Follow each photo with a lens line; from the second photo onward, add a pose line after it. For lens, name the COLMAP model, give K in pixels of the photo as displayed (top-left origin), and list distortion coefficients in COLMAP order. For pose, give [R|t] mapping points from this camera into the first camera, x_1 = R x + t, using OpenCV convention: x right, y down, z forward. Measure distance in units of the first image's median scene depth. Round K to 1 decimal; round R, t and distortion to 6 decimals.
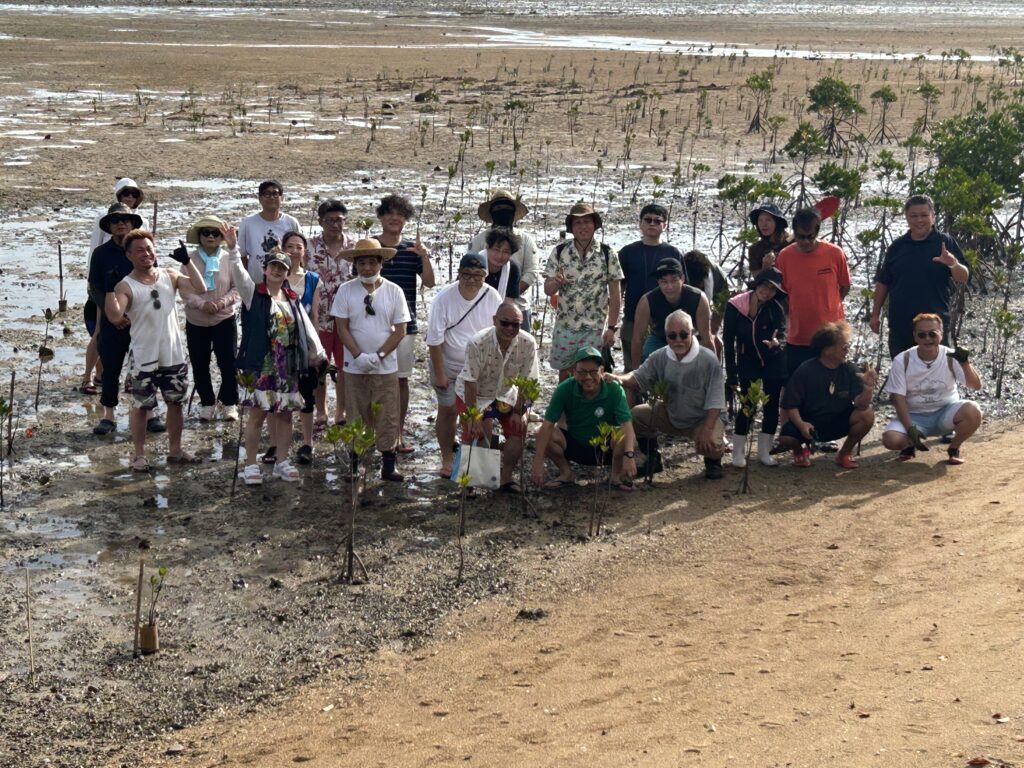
lens RADIAL K [[2077.7, 0, 513.3], [0, 2077.7, 389.2], [0, 0, 1]] dist [0.129624, 0.000000]
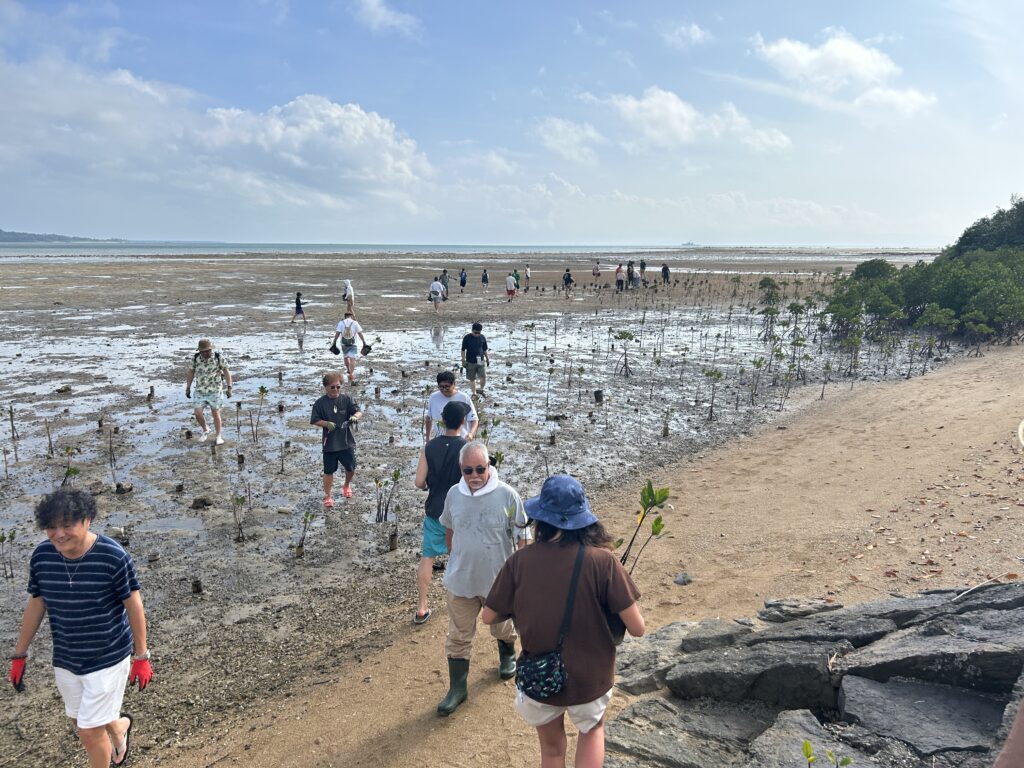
lens RADIAL K [[762.6, 0, 509.8], [0, 762.6, 381.2], [0, 0, 1]] dist [0.029444, -0.020078]
pose [[0.994616, 0.009639, -0.103183, -0.080938], [-0.012080, 0.999661, -0.023060, 0.019051], [0.102926, 0.024182, 0.994395, -0.063610]]
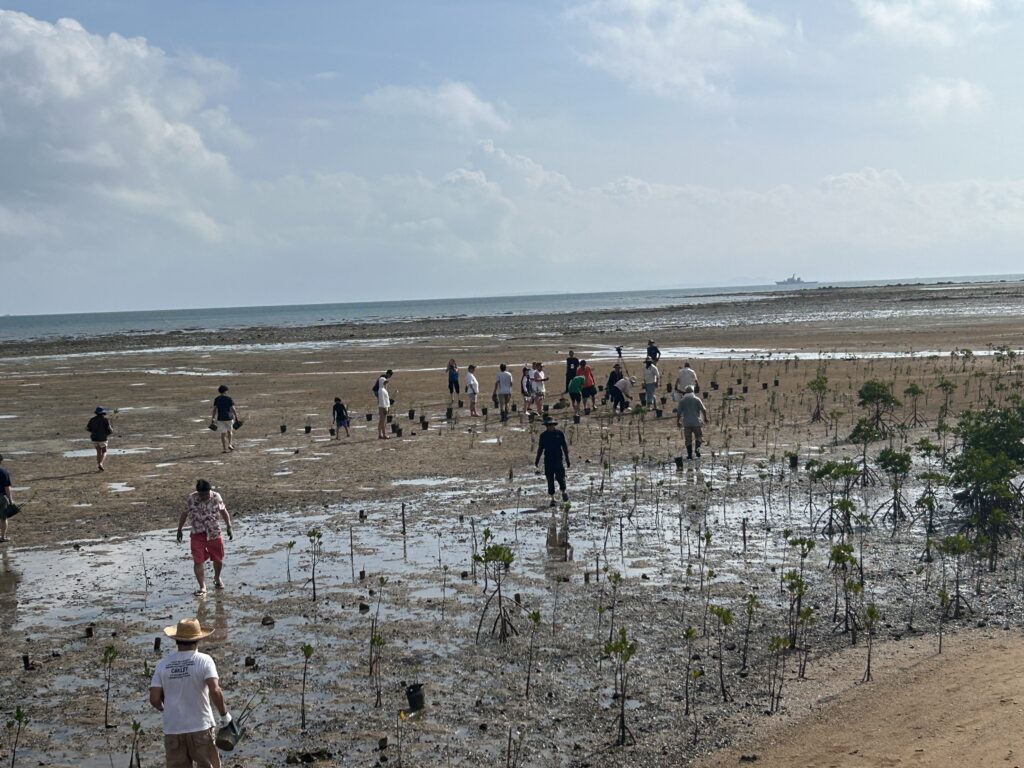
lens RADIAL K [[1690.8, 0, 494.3], [0, 1690.8, 378.2], [0, 0, 1]] dist [0.103947, 0.000000]
pose [[0.997001, -0.051219, -0.058007, -0.026274], [0.042121, 0.988022, -0.148454, 0.001891], [0.064916, 0.145565, 0.987217, -0.092392]]
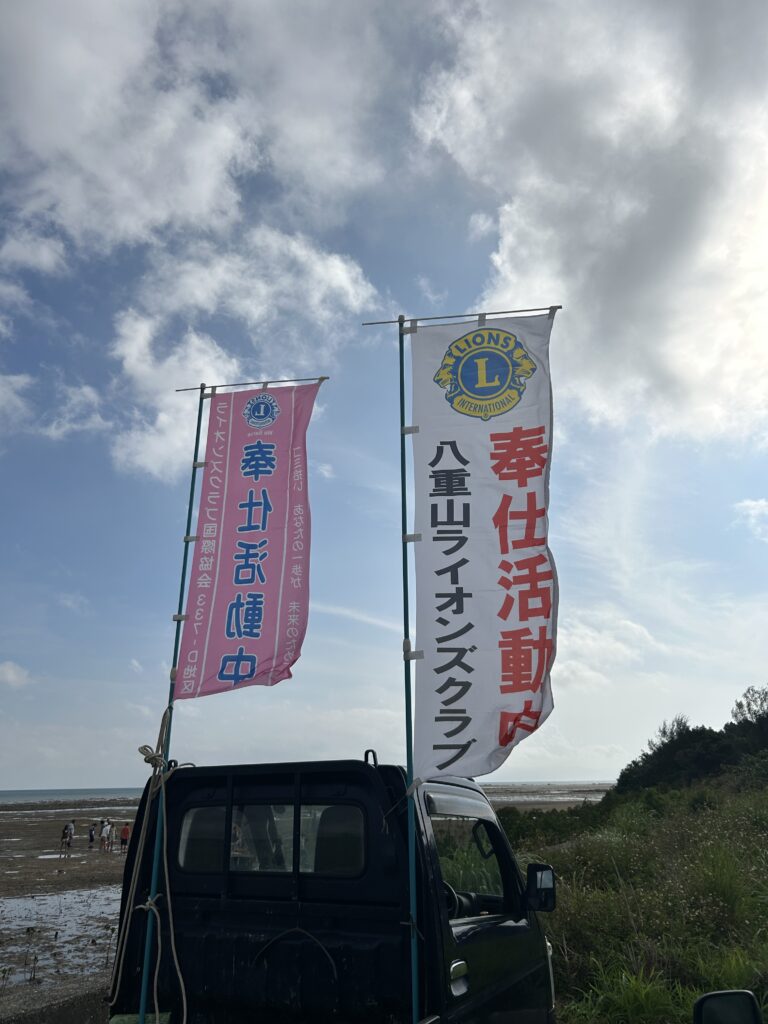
lens RADIAL K [[762.6, 0, 389.9], [0, 762.6, 510.9], [0, 0, 1]] dist [0.029444, -0.020078]
pose [[0.996435, 0.002431, 0.084330, 0.032293], [0.041196, 0.858289, -0.511511, 0.032871], [-0.073623, 0.513161, 0.855129, -0.234934]]
